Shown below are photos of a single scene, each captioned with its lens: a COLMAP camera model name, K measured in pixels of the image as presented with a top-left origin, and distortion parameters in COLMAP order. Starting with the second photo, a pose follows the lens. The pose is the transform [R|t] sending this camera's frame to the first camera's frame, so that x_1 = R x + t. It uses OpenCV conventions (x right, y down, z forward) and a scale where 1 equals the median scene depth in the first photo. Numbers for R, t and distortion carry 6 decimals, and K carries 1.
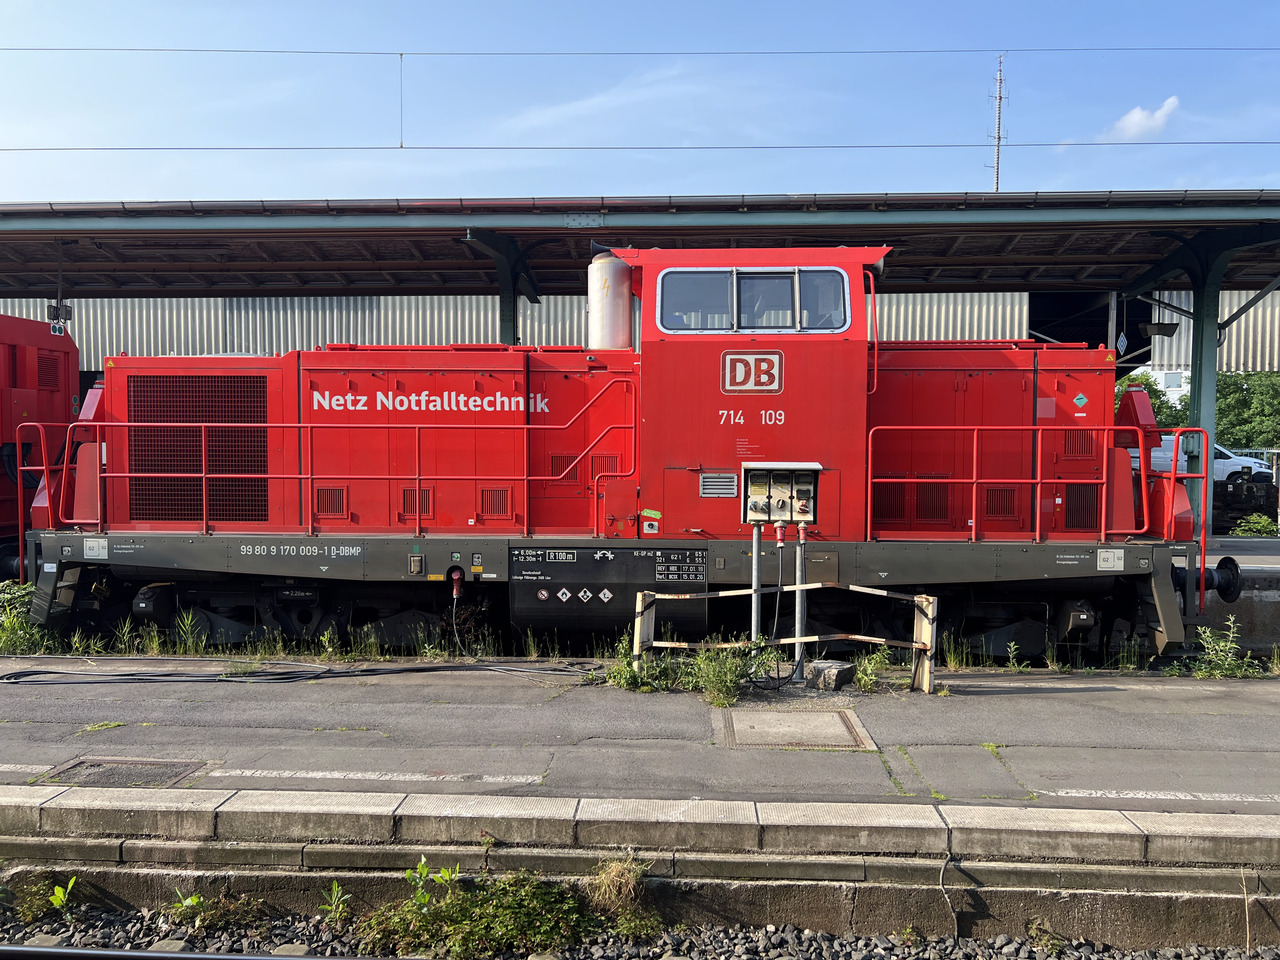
lens RADIAL K [[935.8, 0, 636.0], [0, 935.8, 503.5], [0, 0, 1]] dist [0.086380, -0.001088]
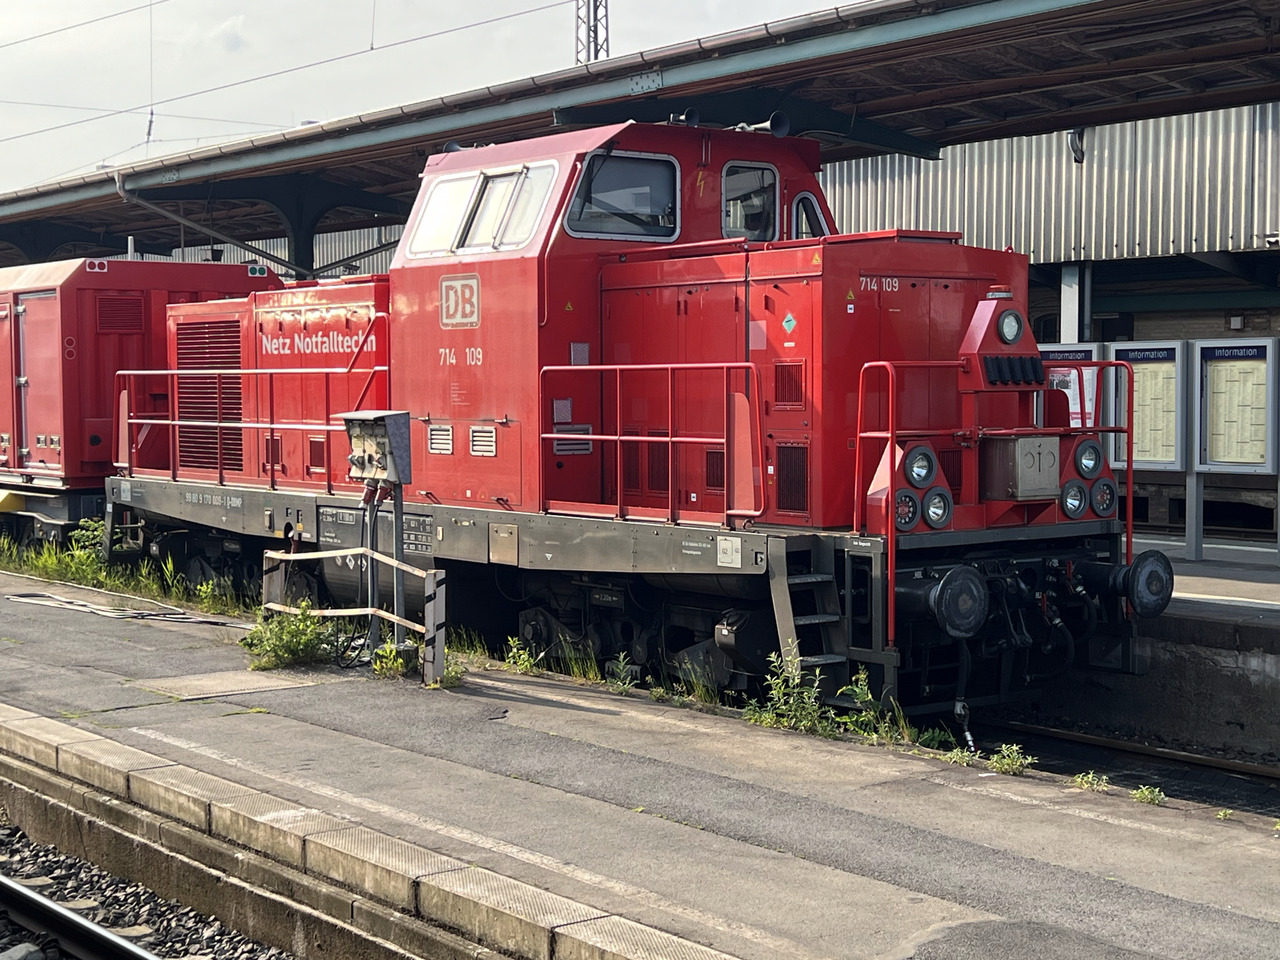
lens RADIAL K [[1966.7, 0, 640.6], [0, 1966.7, 496.5], [0, 0, 1]] dist [0.226108, -0.688822]
pose [[0.646295, 0.036141, -0.762231, 1.488827], [-0.039651, 0.999119, 0.013752, 0.000470], [0.762057, 0.021335, 0.647159, 0.007107]]
